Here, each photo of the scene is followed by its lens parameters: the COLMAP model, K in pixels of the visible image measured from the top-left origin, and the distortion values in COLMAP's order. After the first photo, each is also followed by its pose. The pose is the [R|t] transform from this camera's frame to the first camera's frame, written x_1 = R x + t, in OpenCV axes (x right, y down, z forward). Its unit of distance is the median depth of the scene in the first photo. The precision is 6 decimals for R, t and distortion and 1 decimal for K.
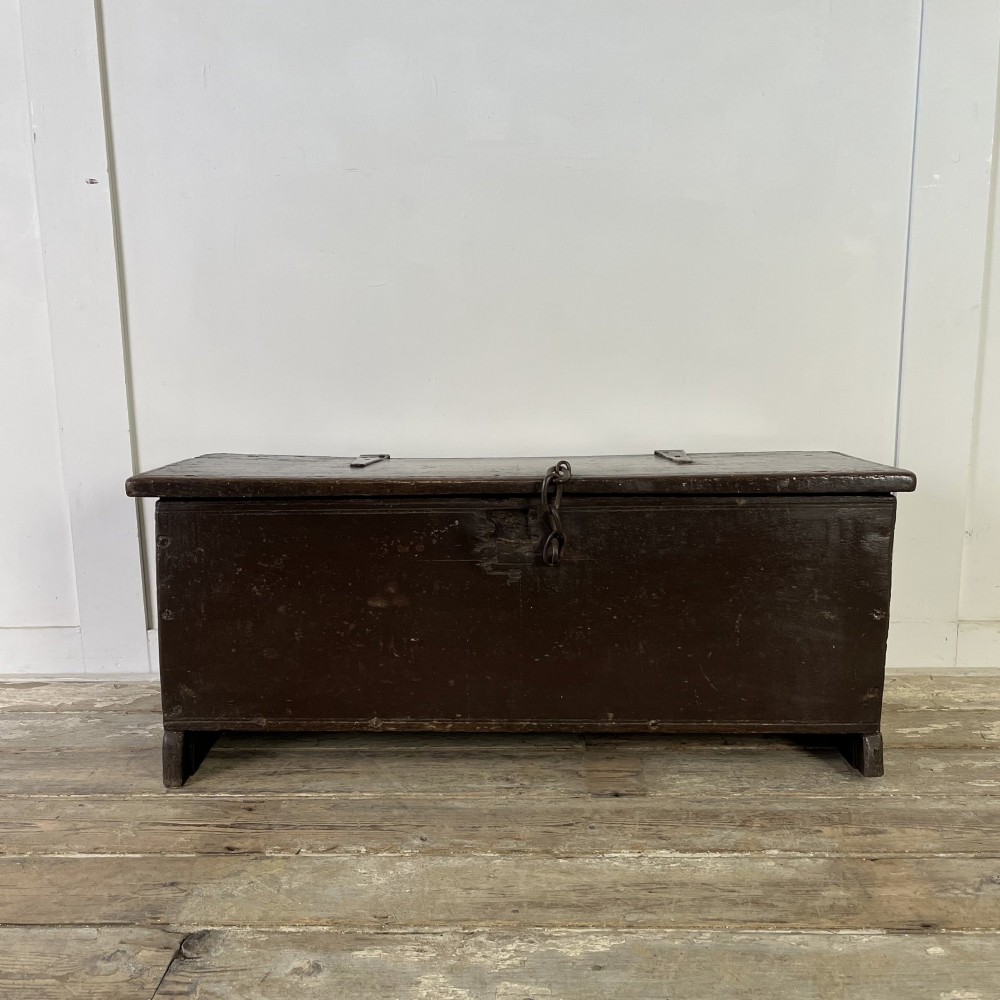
lens RADIAL K [[1028.2, 0, 500.0], [0, 1028.2, 500.0], [0, 0, 1]] dist [0.040760, -0.041836]
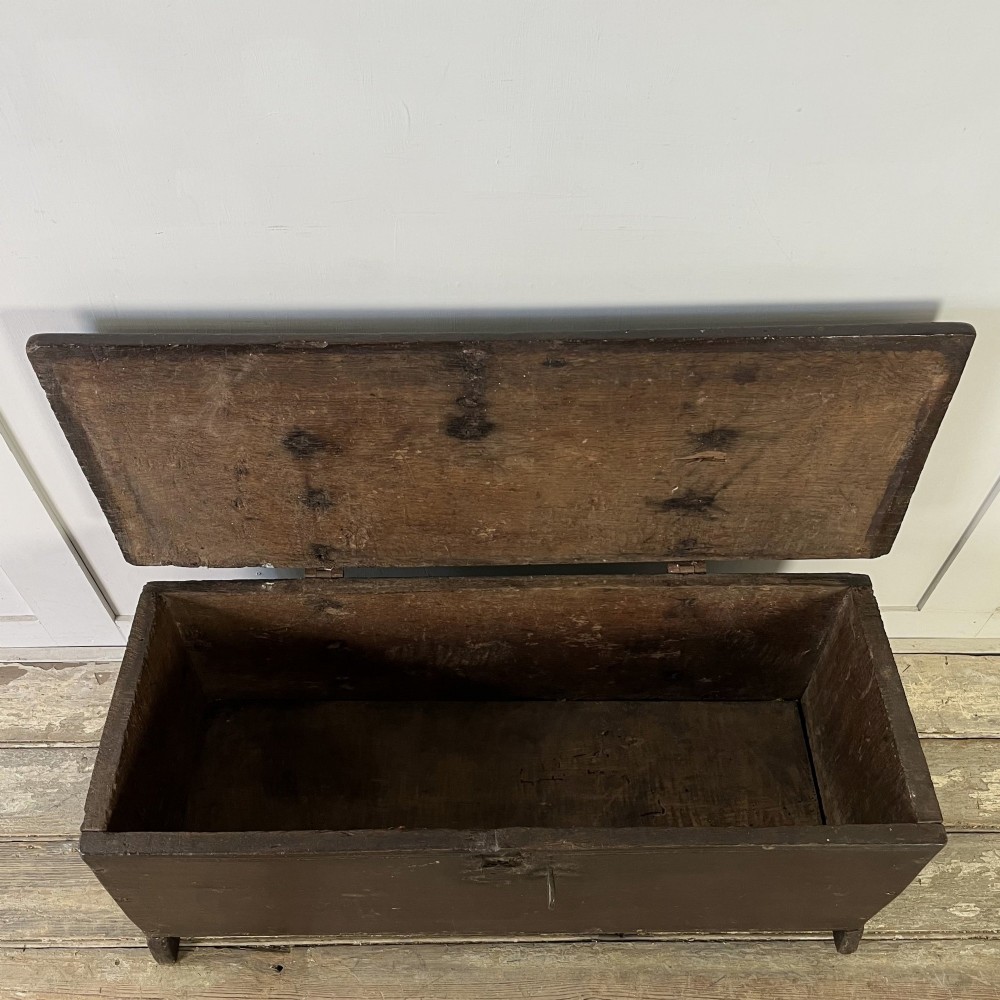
lens RADIAL K [[1028.2, 0, 500.0], [0, 1028.2, 500.0], [0, 0, 1]] dist [0.040760, -0.041836]
pose [[0.999343, -0.016497, 0.032286, -0.040551], [-0.009644, 0.737463, 0.675319, -0.780752], [-0.034950, -0.675186, 0.736819, 0.530298]]
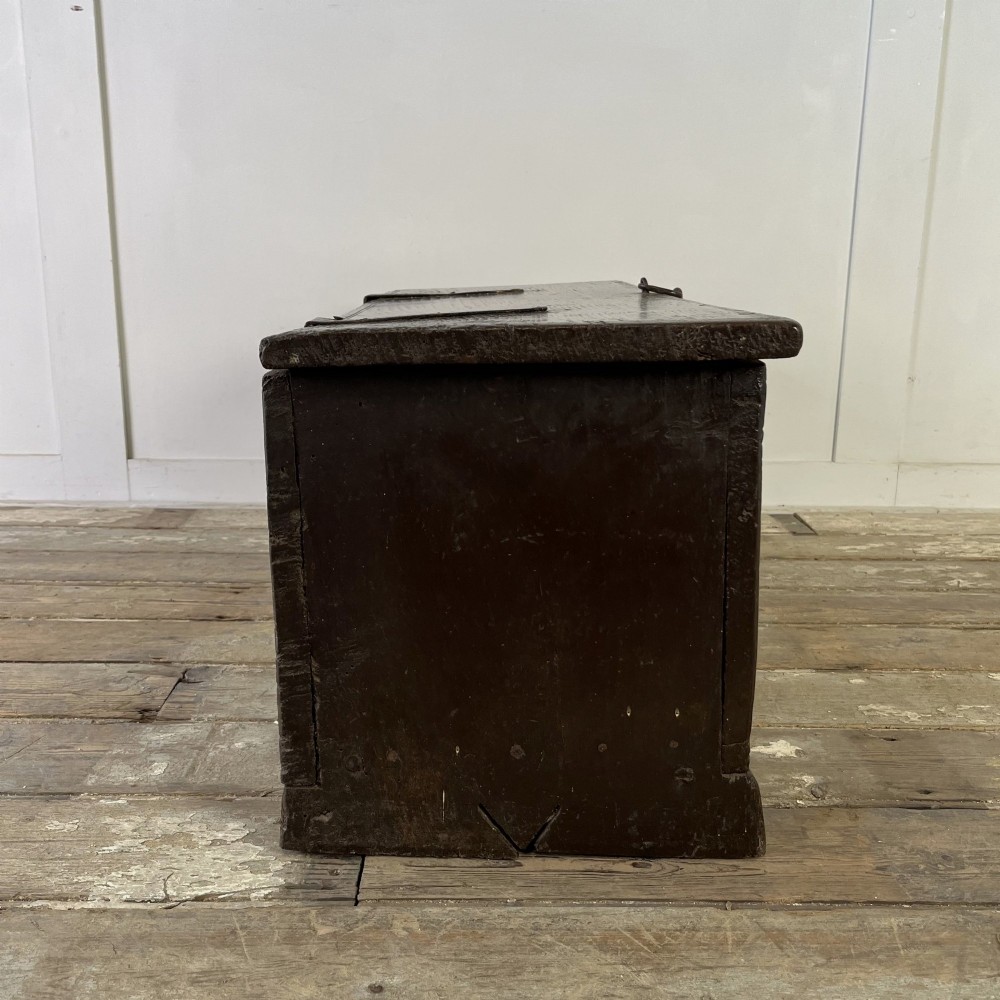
lens RADIAL K [[1061.3, 0, 498.7], [0, 1061.3, 483.0], [0, 0, 1]] dist [-0.003704, 0.050454]
pose [[0.999044, 0.017382, 0.040110, -0.017191], [-0.019049, 0.998954, 0.041570, 0.134656], [-0.039346, -0.042294, 0.998330, -0.103427]]
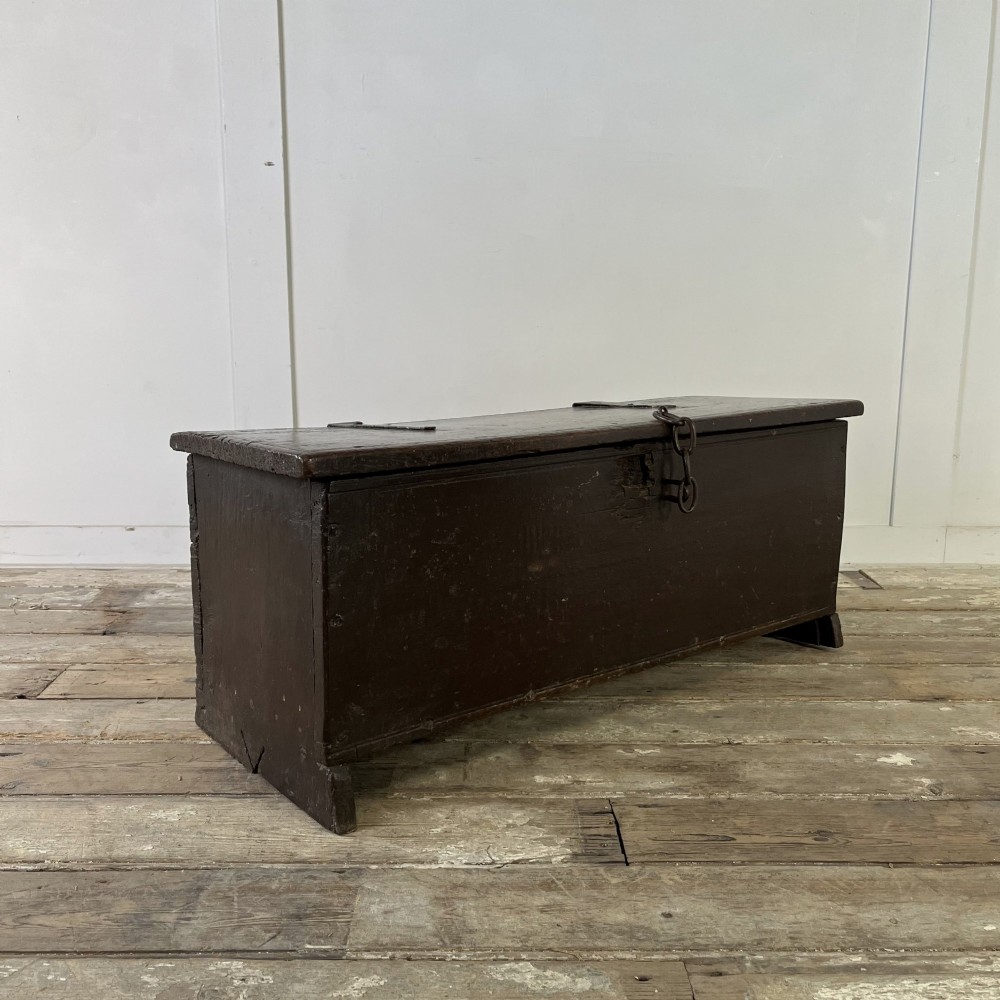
lens RADIAL K [[1037.5, 0, 498.0], [0, 1037.5, 488.5], [0, 0, 1]] dist [0.026294, -0.000599]
pose [[0.999297, 0.009890, 0.036161, -0.201427], [-0.010078, 0.999937, 0.005013, 0.094124], [-0.036110, -0.005374, 0.999333, -0.335468]]
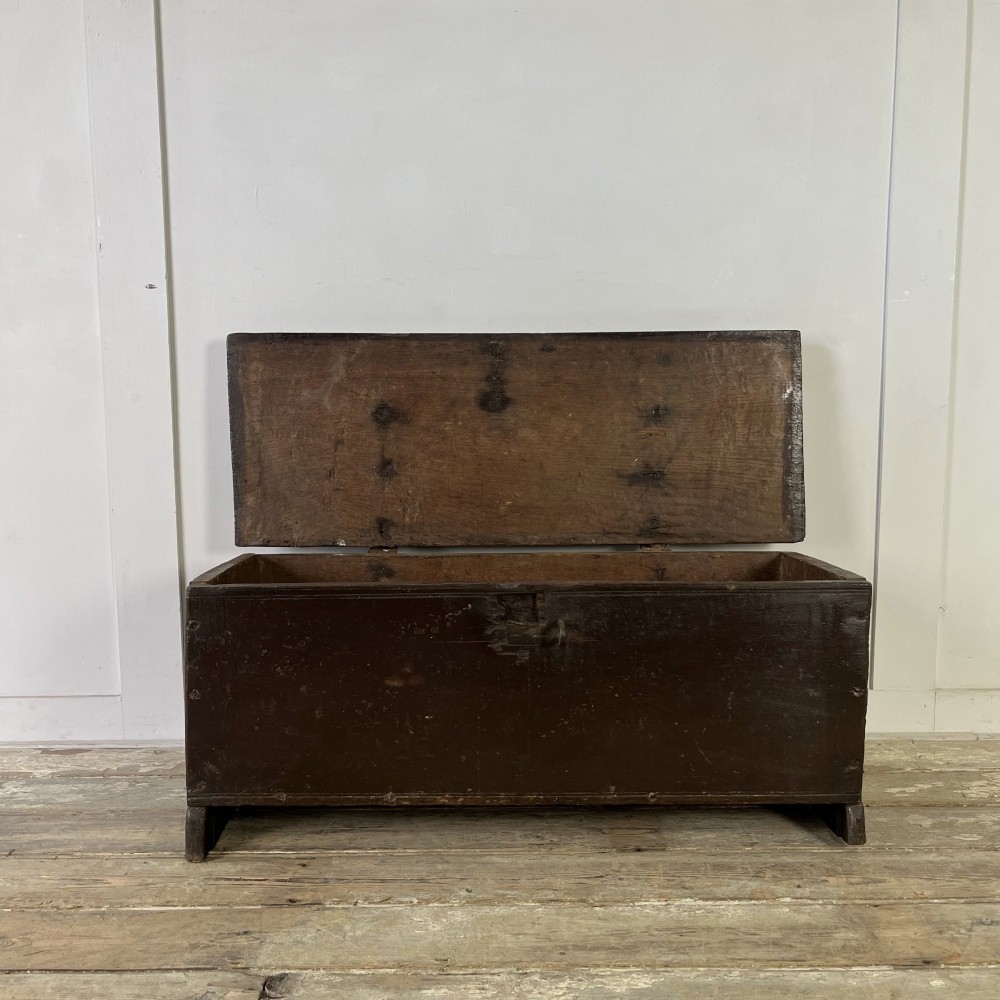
lens RADIAL K [[1015.9, 0, 500.0], [0, 1015.9, 500.0], [0, 0, 1]] dist [0.068669, -0.092829]
pose [[0.999335, 0.005529, 0.036036, -0.077193], [-0.003113, 0.997765, -0.066748, -0.011945], [-0.036324, 0.066591, 0.997119, -0.105429]]
